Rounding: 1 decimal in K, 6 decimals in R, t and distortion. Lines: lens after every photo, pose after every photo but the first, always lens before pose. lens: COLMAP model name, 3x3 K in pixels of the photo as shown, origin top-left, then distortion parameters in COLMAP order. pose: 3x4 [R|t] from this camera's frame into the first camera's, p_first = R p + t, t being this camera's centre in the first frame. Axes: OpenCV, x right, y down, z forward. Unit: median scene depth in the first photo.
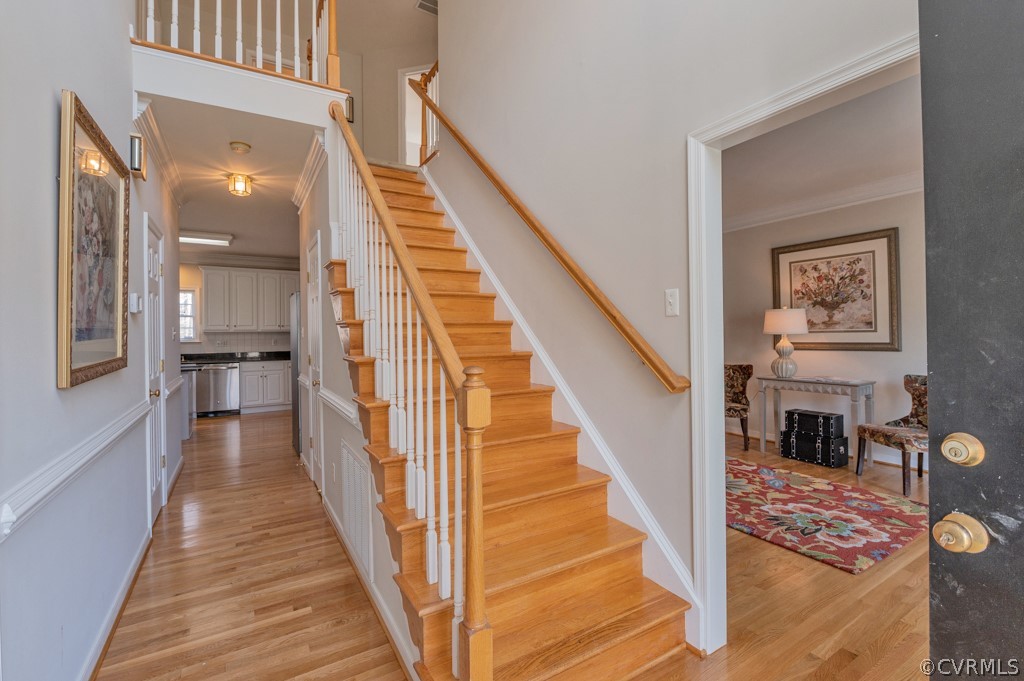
lens RADIAL K [[455.8, 0, 512.5], [0, 455.8, 334.7], [0, 0, 1]] dist [-0.003472, -0.001158]
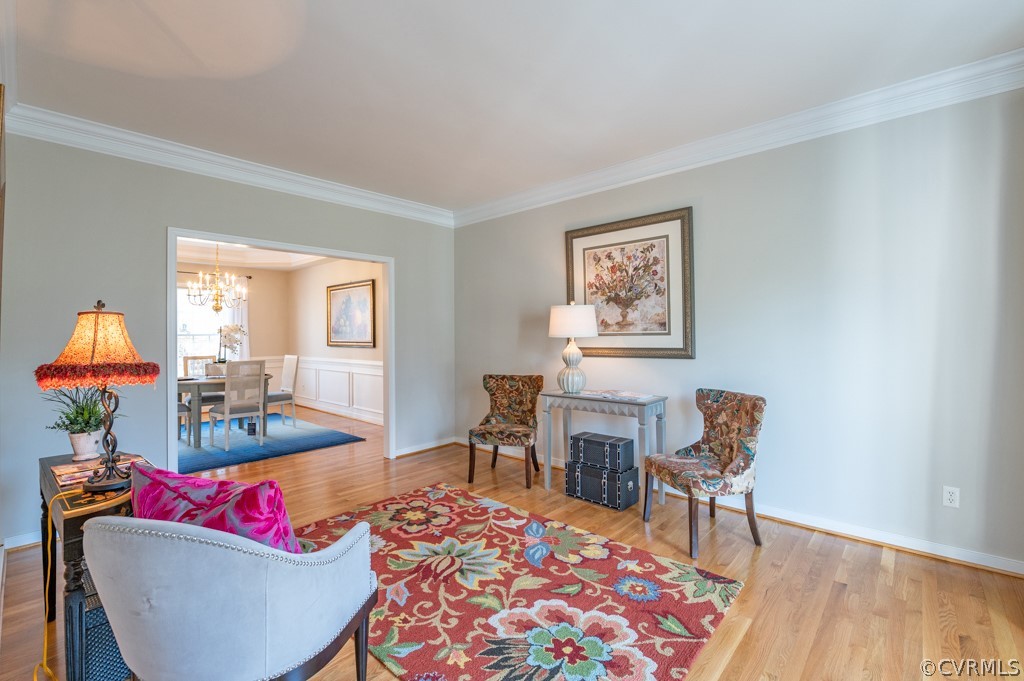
lens RADIAL K [[455.8, 0, 514.8], [0, 455.8, 335.0], [0, 0, 1]] dist [-0.003472, -0.001158]
pose [[0.957689, 0.002994, 0.287791, 0.307032], [-0.002018, 0.999991, -0.003690, -0.002462], [-0.287799, 0.002953, 0.957686, 0.305828]]
